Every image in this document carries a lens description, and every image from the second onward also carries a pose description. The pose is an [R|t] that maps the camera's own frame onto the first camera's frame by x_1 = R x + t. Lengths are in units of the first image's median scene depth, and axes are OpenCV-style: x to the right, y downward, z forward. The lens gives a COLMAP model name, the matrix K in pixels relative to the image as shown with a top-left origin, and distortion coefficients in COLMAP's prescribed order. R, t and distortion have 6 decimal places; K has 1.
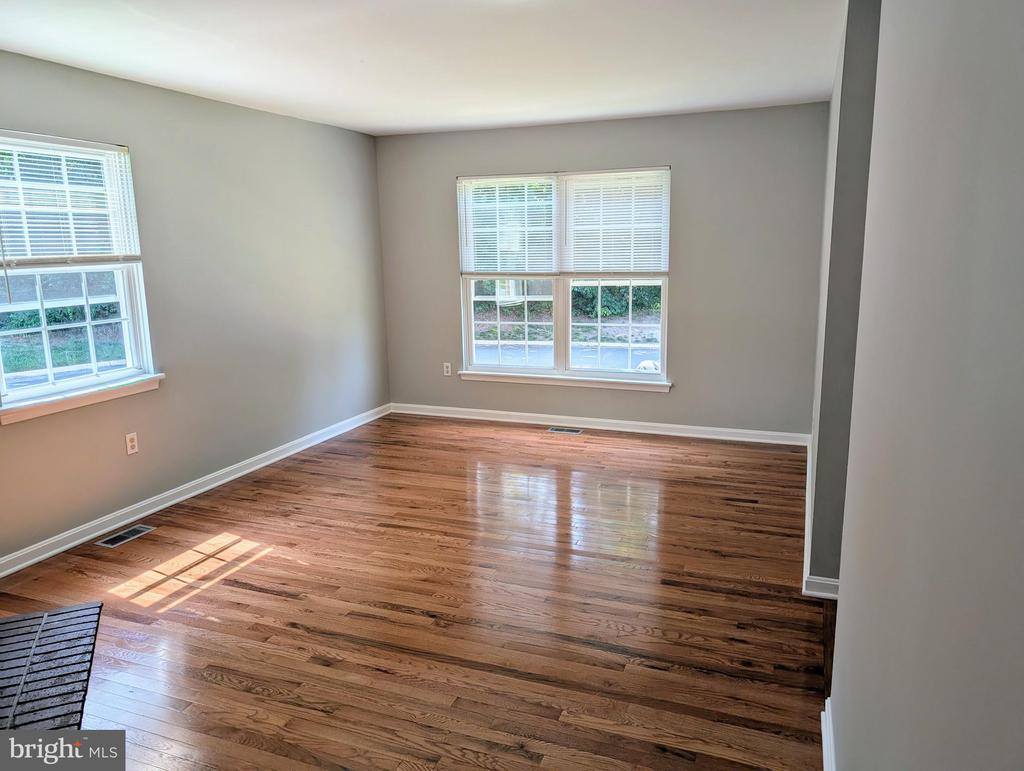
lens RADIAL K [[723.5, 0, 513.2], [0, 723.5, 380.0], [0, 0, 1]] dist [0.003326, -0.009473]
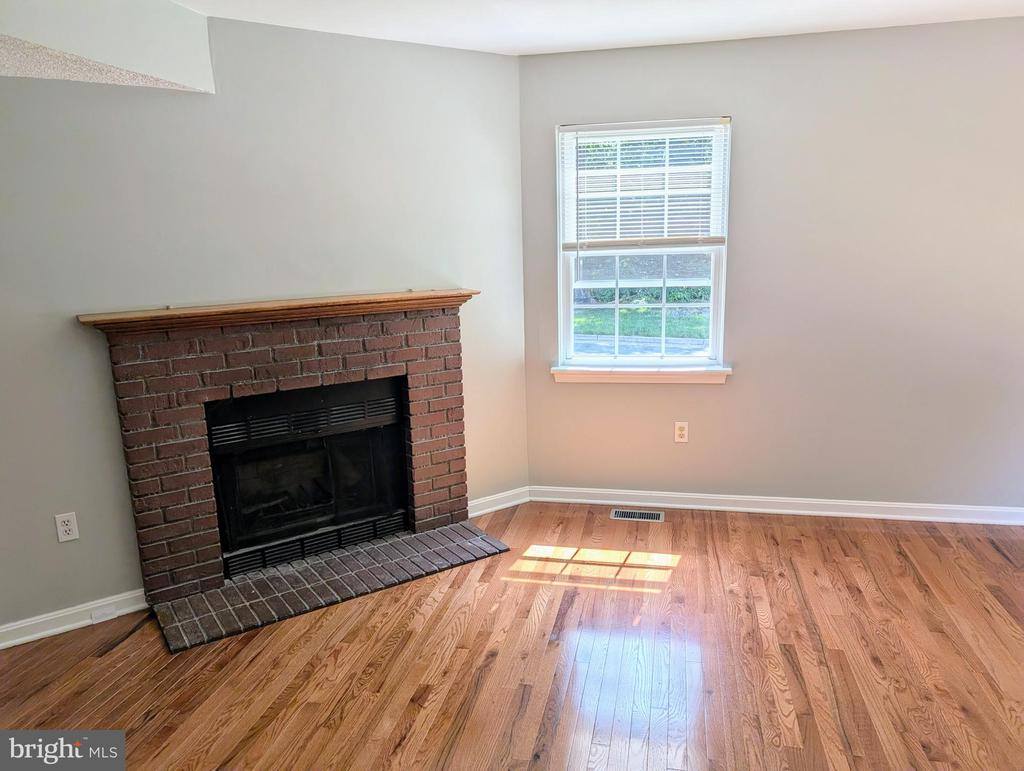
lens RADIAL K [[723.5, 0, 515.9], [0, 723.5, 392.1], [0, 0, 1]] dist [0.003326, -0.009473]
pose [[0.163425, 0.213386, -0.963202, 0.385259], [-0.158023, 0.969384, 0.187944, -0.119074], [0.973818, 0.121494, 0.192142, 0.623952]]
